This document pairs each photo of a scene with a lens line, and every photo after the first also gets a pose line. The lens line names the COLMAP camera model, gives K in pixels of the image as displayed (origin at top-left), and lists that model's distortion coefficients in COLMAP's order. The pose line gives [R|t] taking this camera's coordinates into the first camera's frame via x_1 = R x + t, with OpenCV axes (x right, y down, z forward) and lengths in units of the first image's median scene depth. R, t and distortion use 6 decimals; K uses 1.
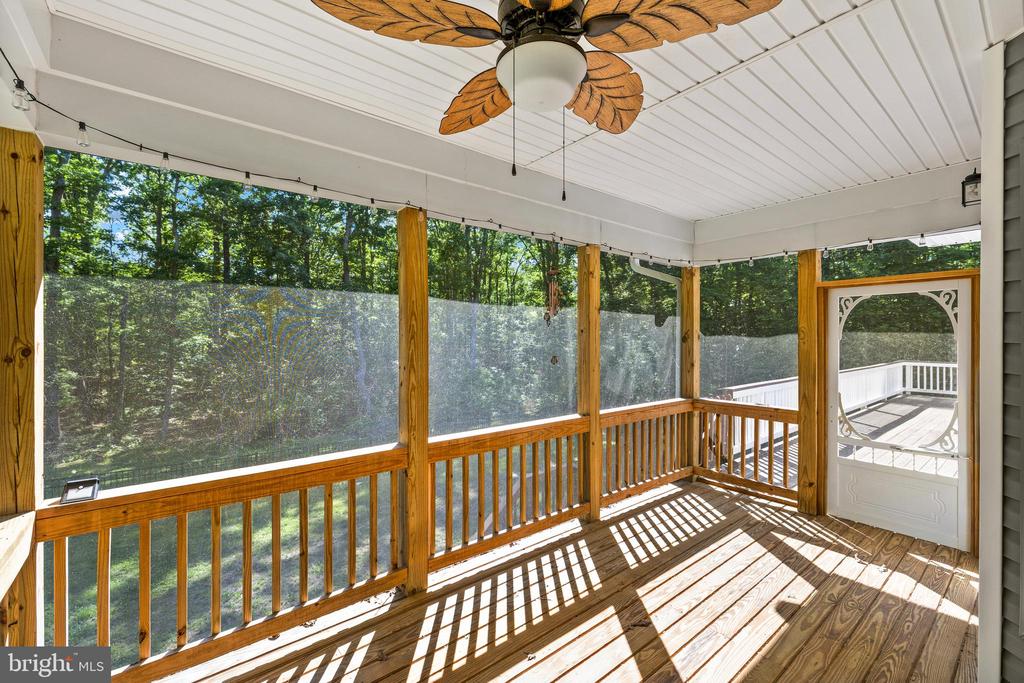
lens RADIAL K [[437.3, 0, 514.0], [0, 437.3, 338.5], [0, 0, 1]] dist [-0.001153, -0.000039]
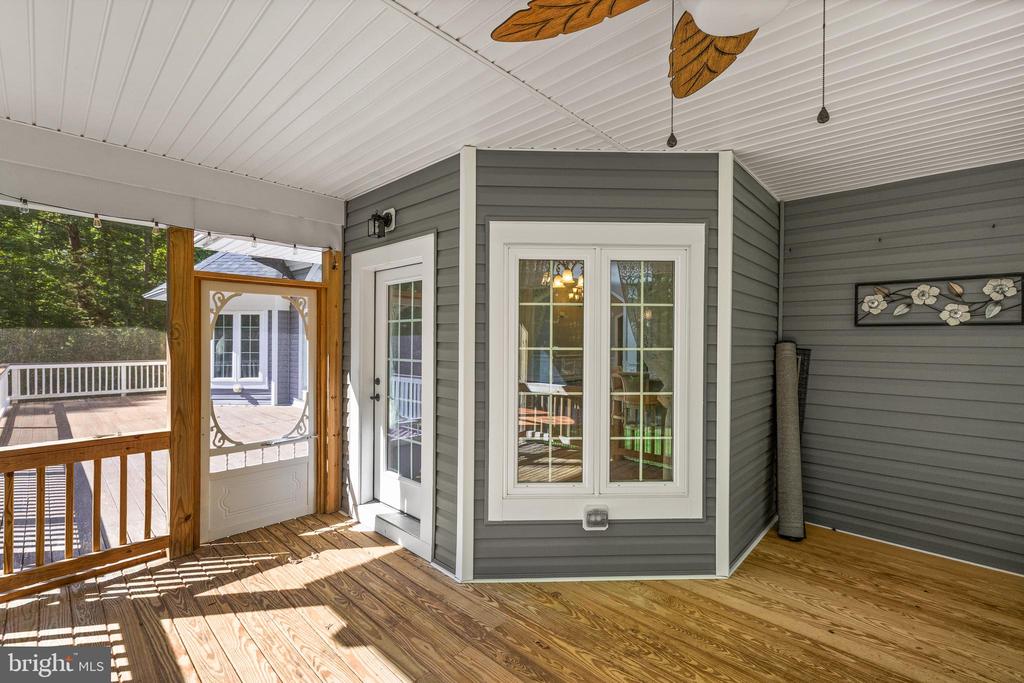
lens RADIAL K [[437.3, 0, 514.4], [0, 437.3, 342.7], [0, 0, 1]] dist [-0.001153, -0.000039]
pose [[-0.137981, -0.009393, 0.990390, -0.203137], [-0.004348, 0.999951, 0.008878, -0.001743], [-0.990425, -0.003081, -0.138015, 0.502077]]
